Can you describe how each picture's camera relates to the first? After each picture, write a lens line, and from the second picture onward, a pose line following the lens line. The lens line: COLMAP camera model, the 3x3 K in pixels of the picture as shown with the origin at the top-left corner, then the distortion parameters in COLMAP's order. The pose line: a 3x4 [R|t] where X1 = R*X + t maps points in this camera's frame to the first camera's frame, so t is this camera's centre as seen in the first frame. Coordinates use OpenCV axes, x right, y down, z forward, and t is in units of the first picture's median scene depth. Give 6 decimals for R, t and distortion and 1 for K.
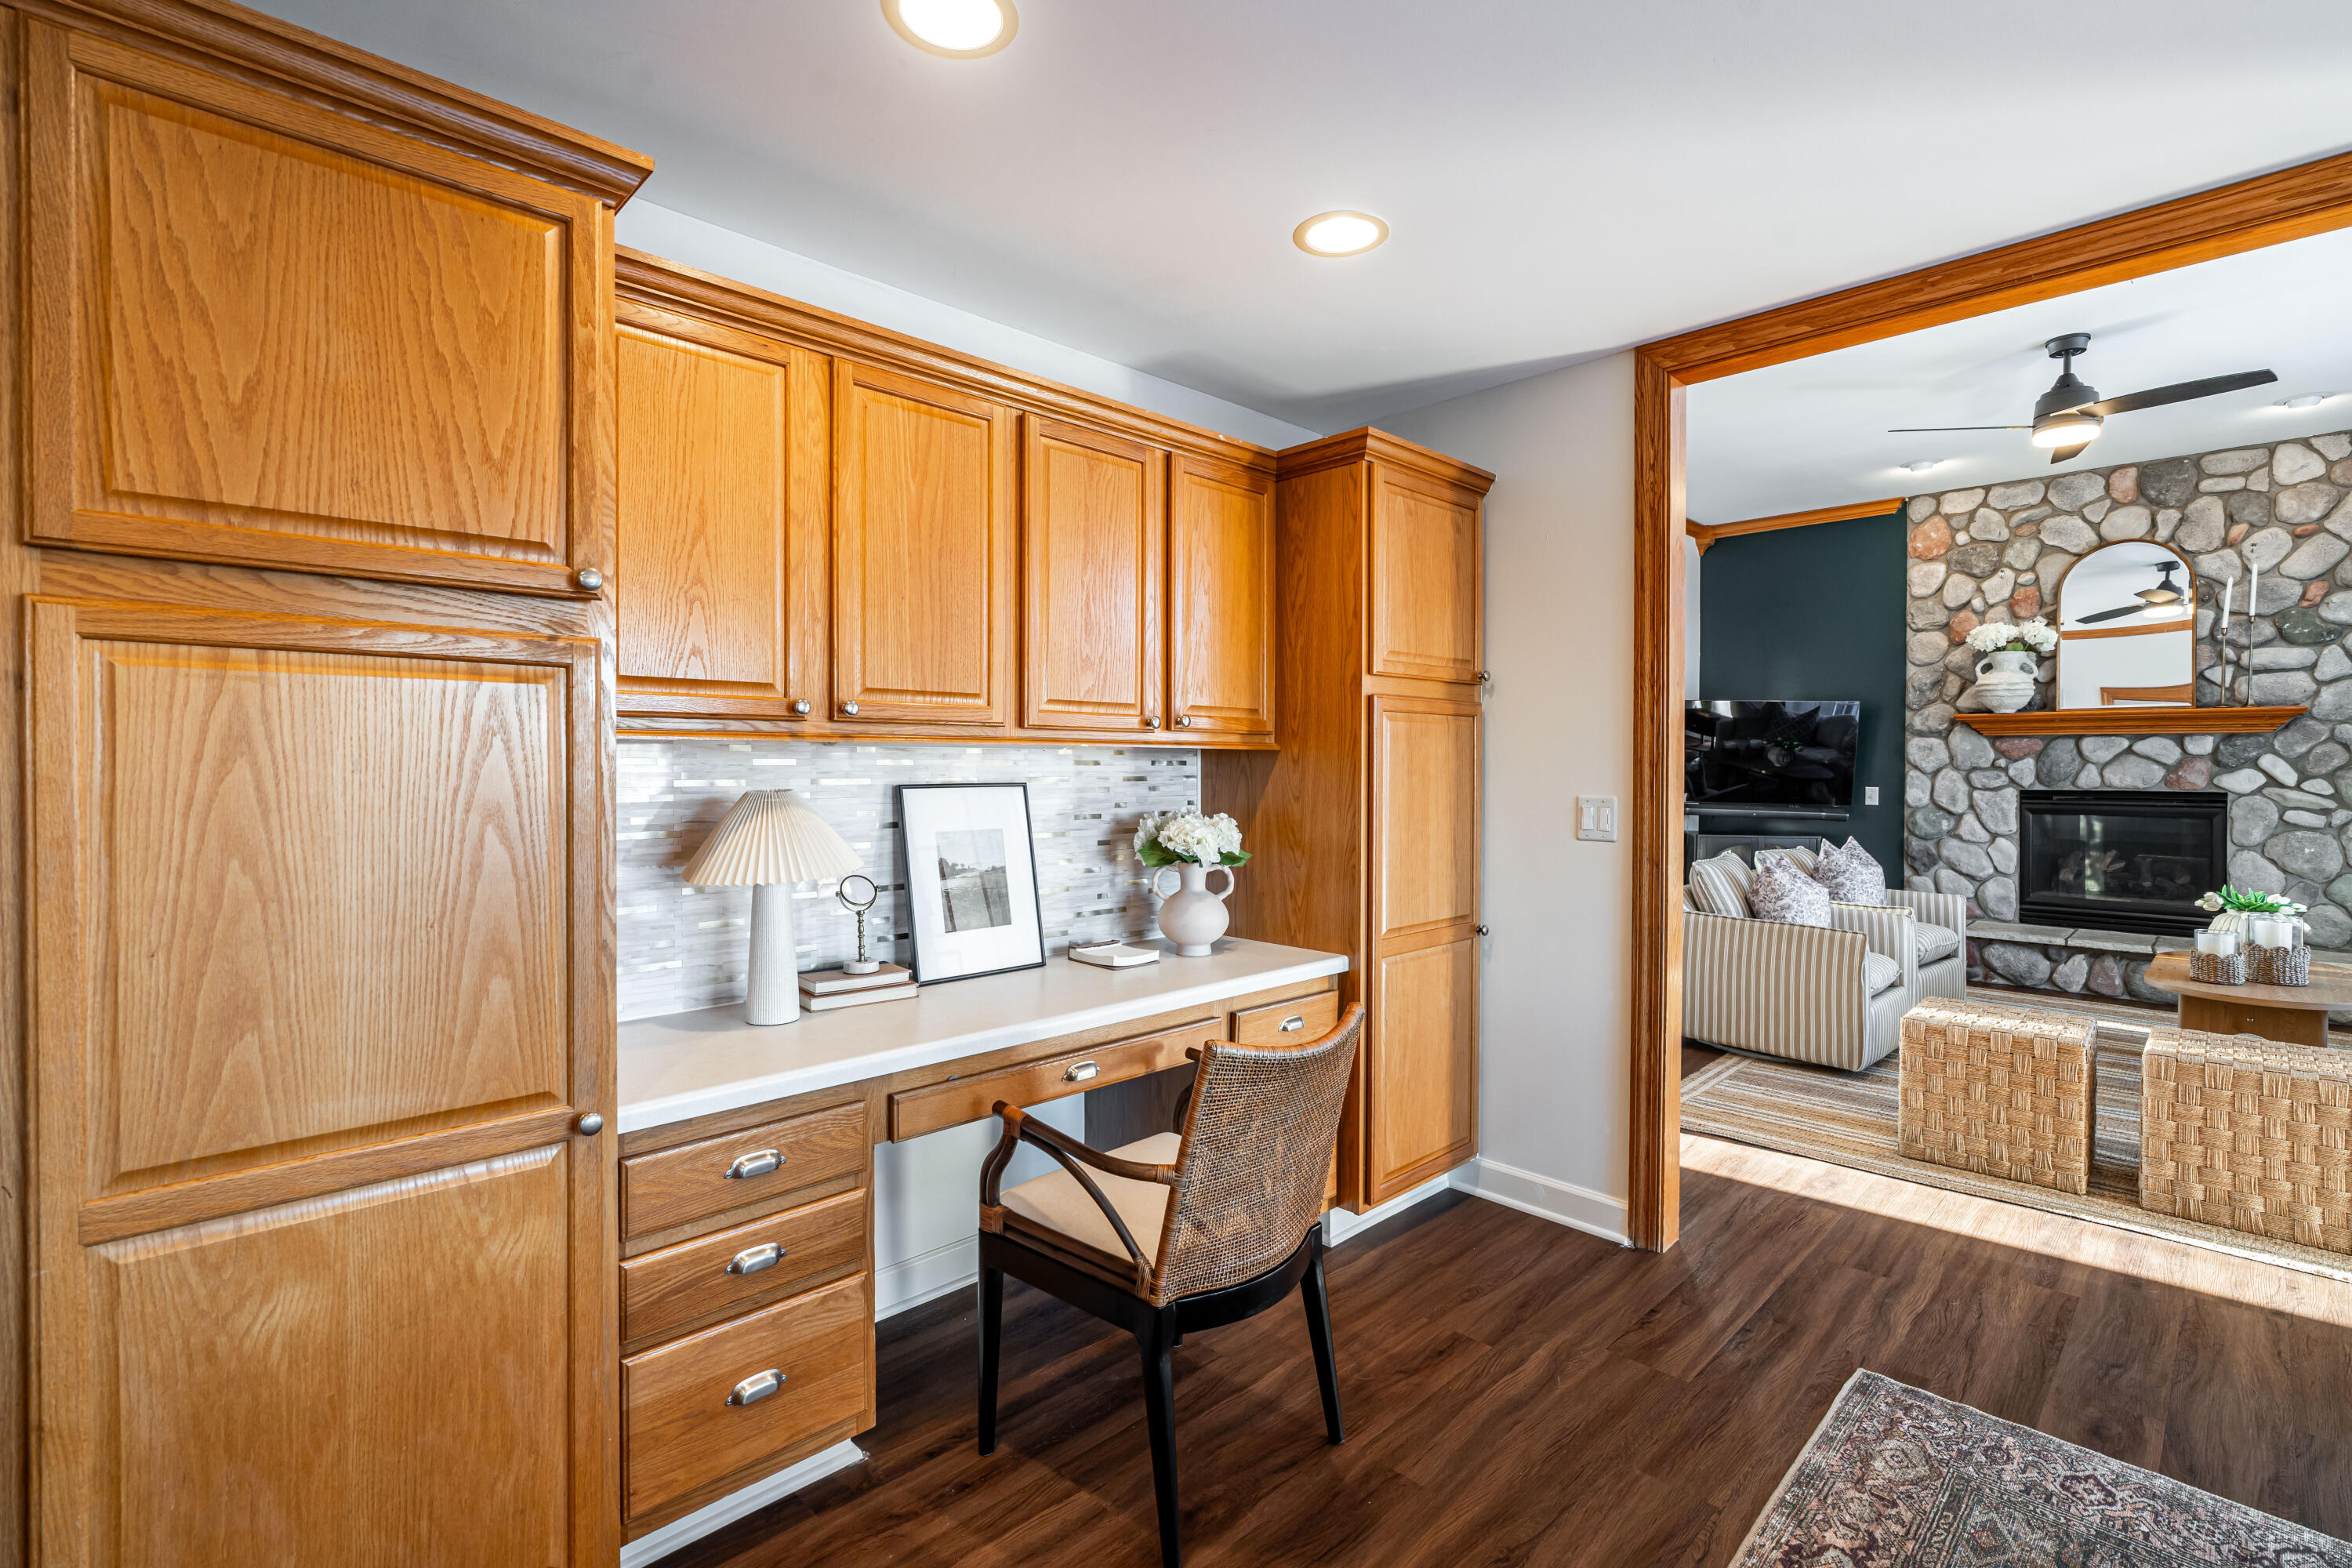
lens RADIAL K [[1086.6, 0, 1163.5], [0, 1086.6, 774.9], [0, 0, 1]] dist [-0.010031, 0.003491]
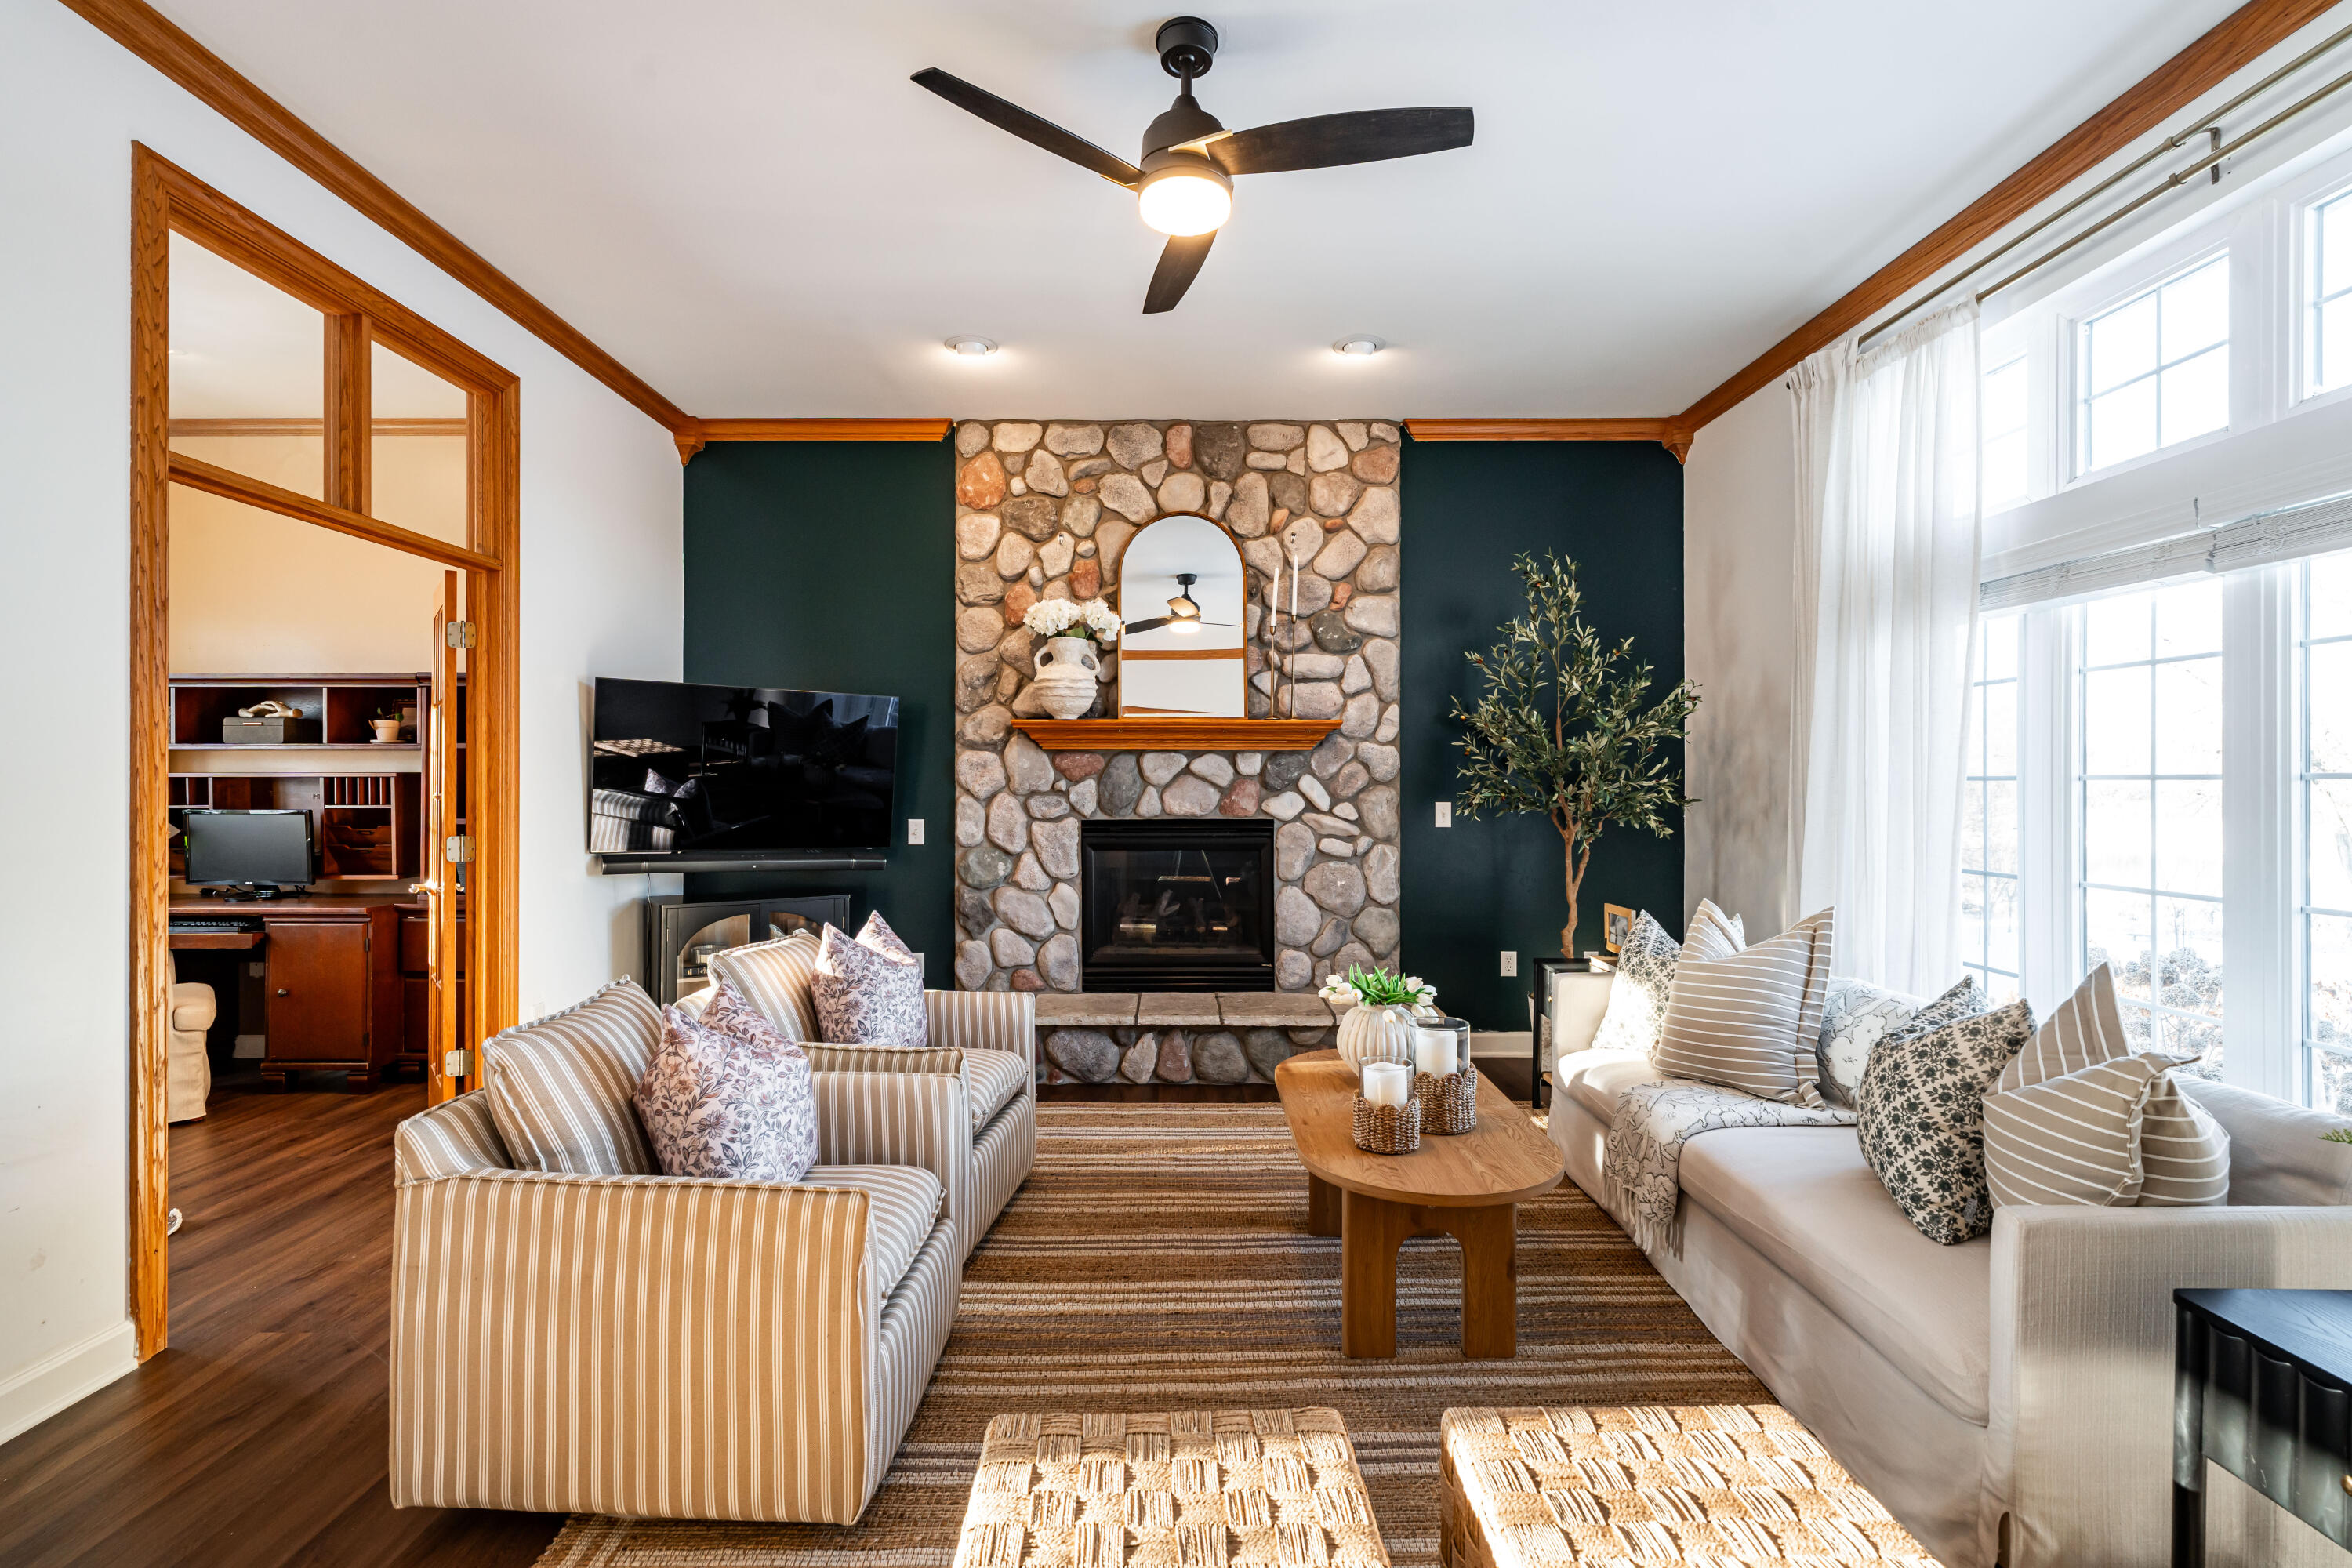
lens RADIAL K [[1086.6, 0, 1192.6], [0, 1086.6, 783.0], [0, 0, 1]] dist [-0.010031, 0.003491]
pose [[0.689506, 0.000358, 0.724280, 0.304210], [0.009137, 0.999916, -0.009192, -0.005062], [-0.724222, 0.012956, 0.689445, 0.434885]]
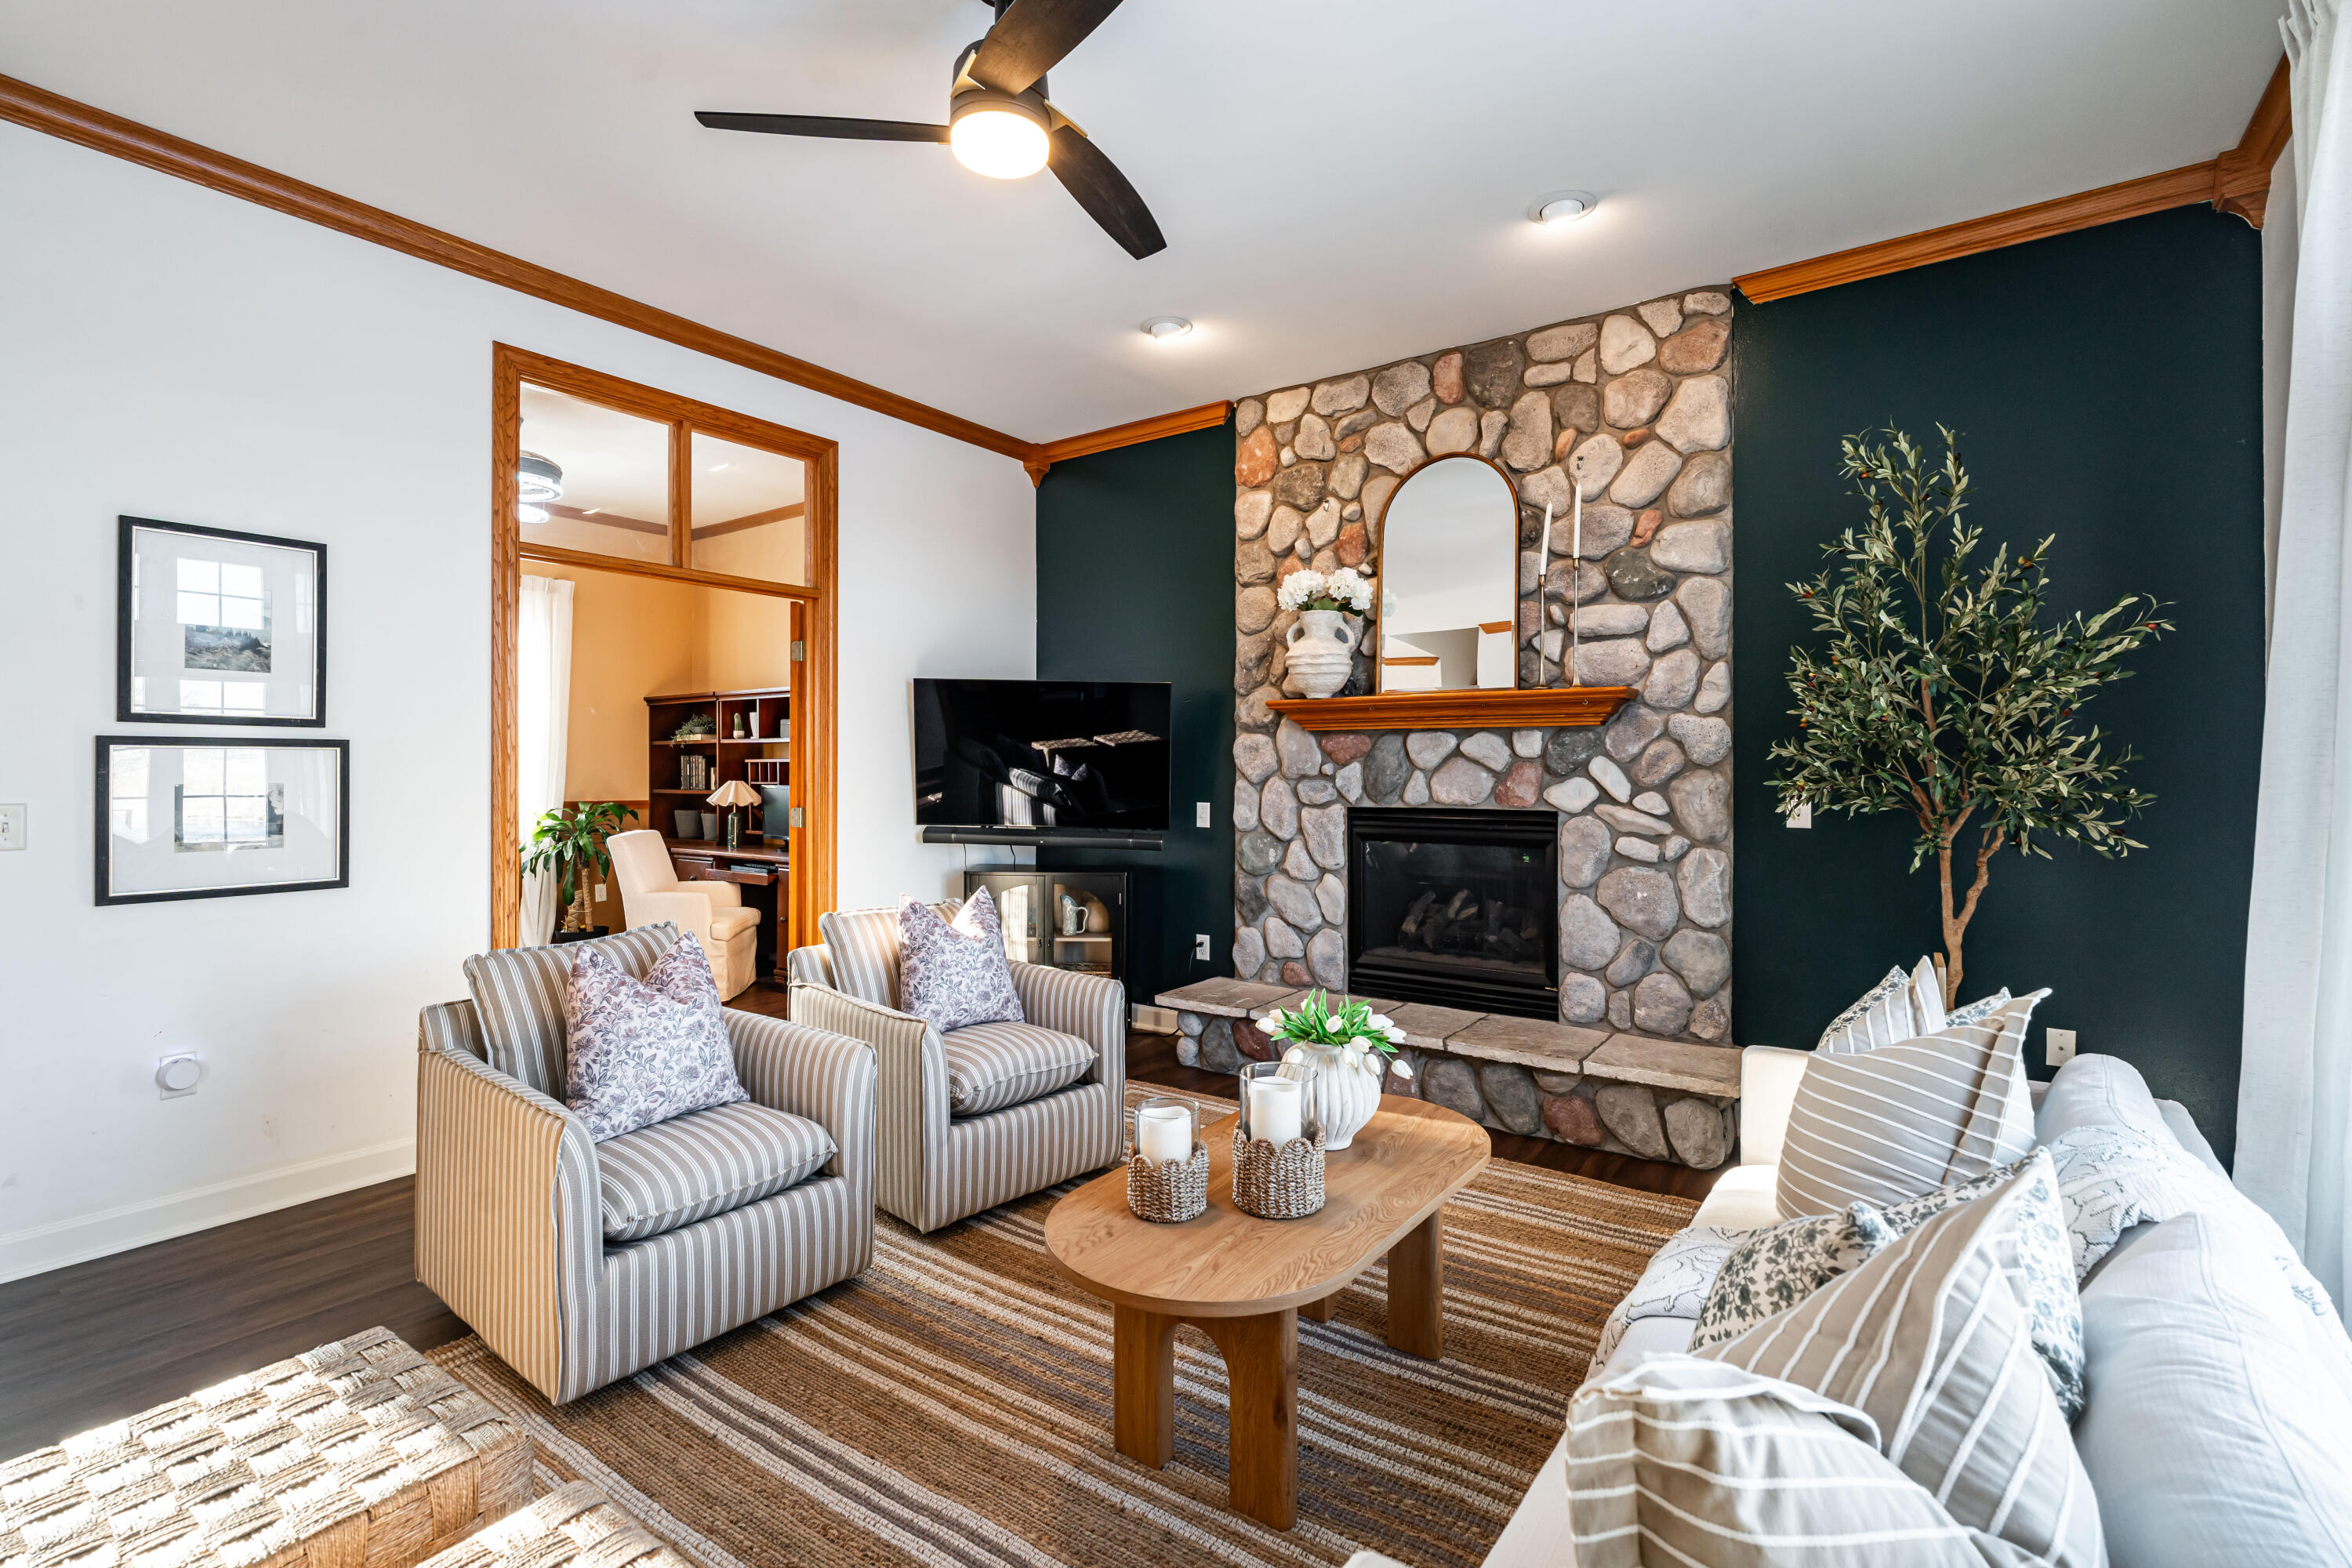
lens RADIAL K [[1086.6, 0, 1181.1], [0, 1086.6, 769.7], [0, 0, 1]] dist [-0.010031, 0.003491]
pose [[0.986276, 0.001003, 0.165101, 0.606091], [0.000793, 0.999941, -0.010812, -0.003126], [-0.165102, 0.010794, 0.986217, 0.332270]]
